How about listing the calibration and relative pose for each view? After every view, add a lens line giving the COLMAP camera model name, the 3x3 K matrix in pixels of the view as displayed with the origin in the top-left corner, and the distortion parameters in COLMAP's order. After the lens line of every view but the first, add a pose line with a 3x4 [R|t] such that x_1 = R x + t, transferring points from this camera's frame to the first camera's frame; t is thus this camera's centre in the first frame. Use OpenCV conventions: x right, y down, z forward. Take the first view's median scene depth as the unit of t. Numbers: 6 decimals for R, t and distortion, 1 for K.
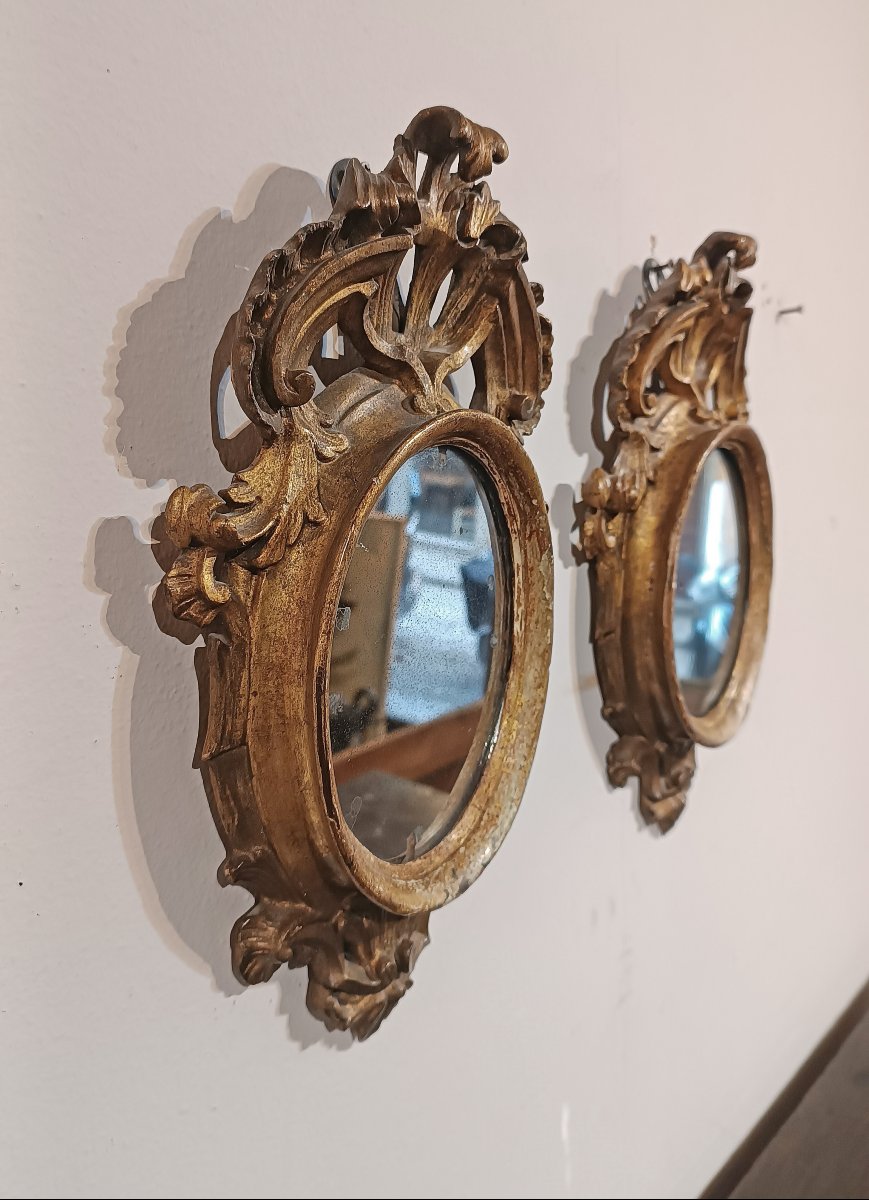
lens RADIAL K [[1112.5, 0, 433.2], [0, 1112.5, 506.9], [0, 0, 1]] dist [0.085433, -0.237383]
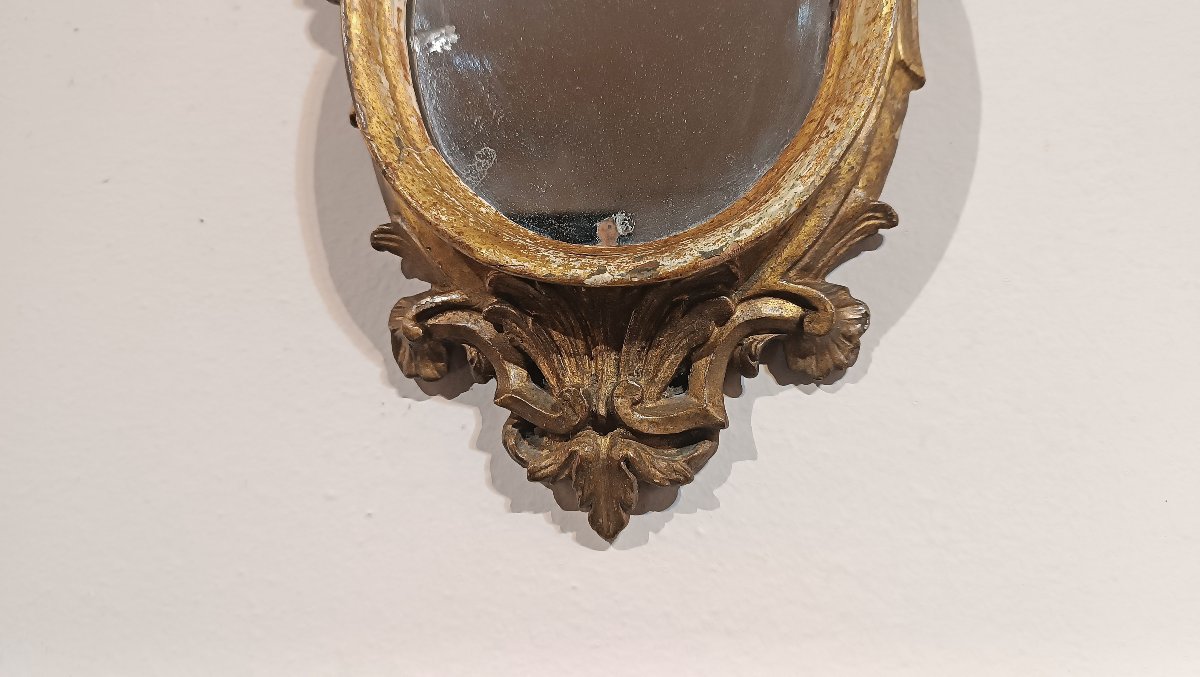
lens RADIAL K [[889.5, 0, 600.0], [0, 889.5, 338.5], [0, 0, 1]] dist [0.004613, -0.047369]
pose [[0.417388, -0.222447, -0.881082, 0.439648], [-0.052696, 0.962020, -0.267845, 0.487167], [0.907199, 0.158225, 0.389813, 0.729453]]
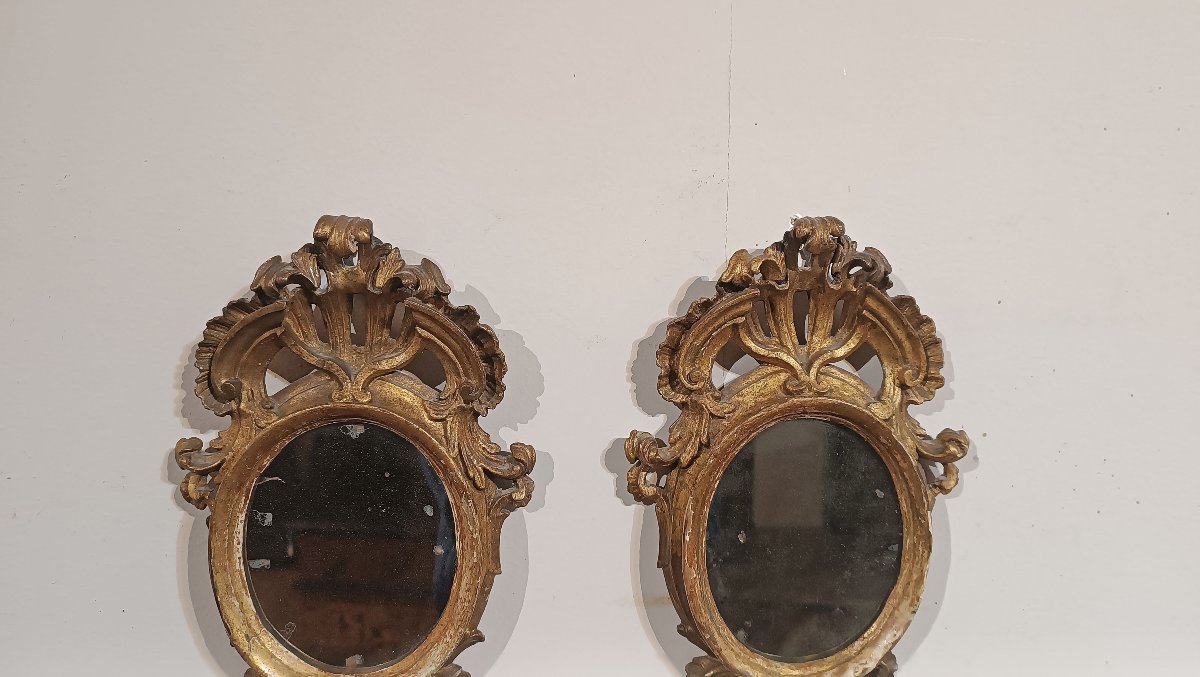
lens RADIAL K [[873.8, 0, 600.0], [0, 873.8, 338.5], [0, 0, 1]] dist [0.007749, -0.001432]
pose [[0.626174, 0.050713, -0.778032, 1.081066], [-0.039732, 0.998661, 0.033117, -0.207087], [0.778670, 0.010176, 0.627351, 0.452070]]
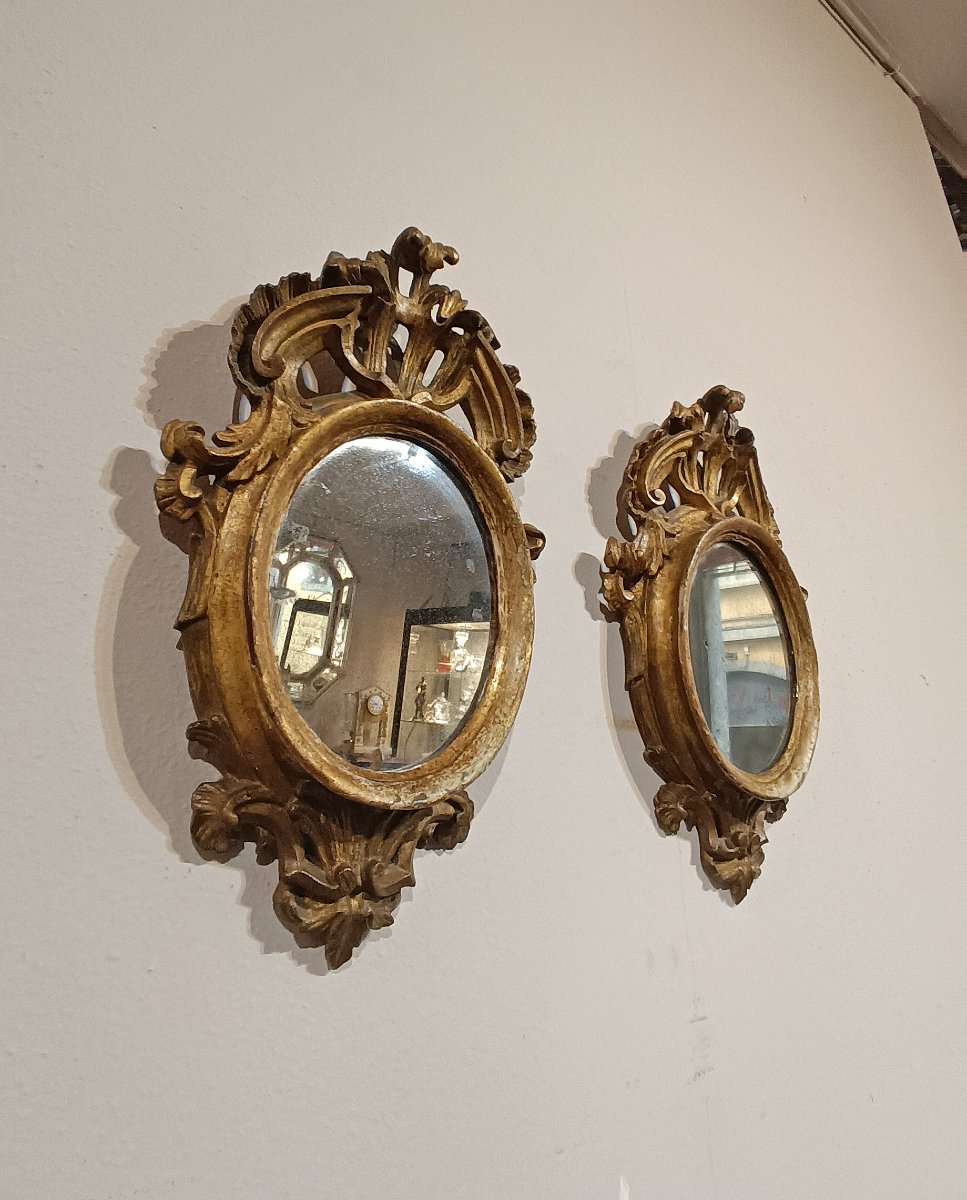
lens RADIAL K [[775.2, 0, 488.3], [0, 775.2, 494.8], [0, 0, 1]] dist [-0.039651, 0.037071]
pose [[0.963113, -0.107625, -0.246638, 0.292268], [-0.004242, 0.910351, -0.413815, 0.355396], [0.269064, 0.399597, 0.876314, 0.215827]]
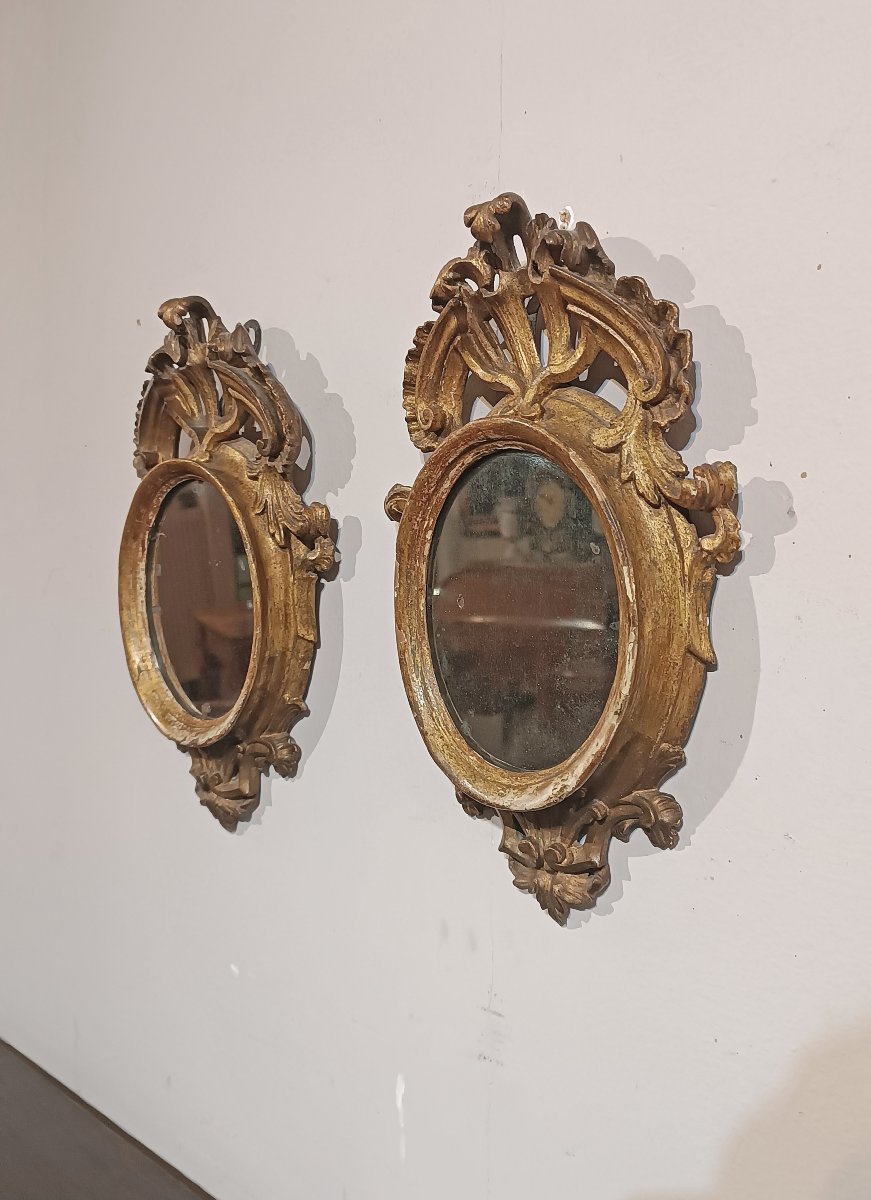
lens RADIAL K [[1112.5, 0, 434.2], [0, 1112.5, 506.9], [0, 0, 1]] dist [0.085433, -0.237383]
pose [[-0.167747, -0.042197, -0.984927, 1.523191], [-0.041377, 0.998505, -0.035731, 0.031651], [0.984961, 0.034759, -0.169242, 1.520253]]
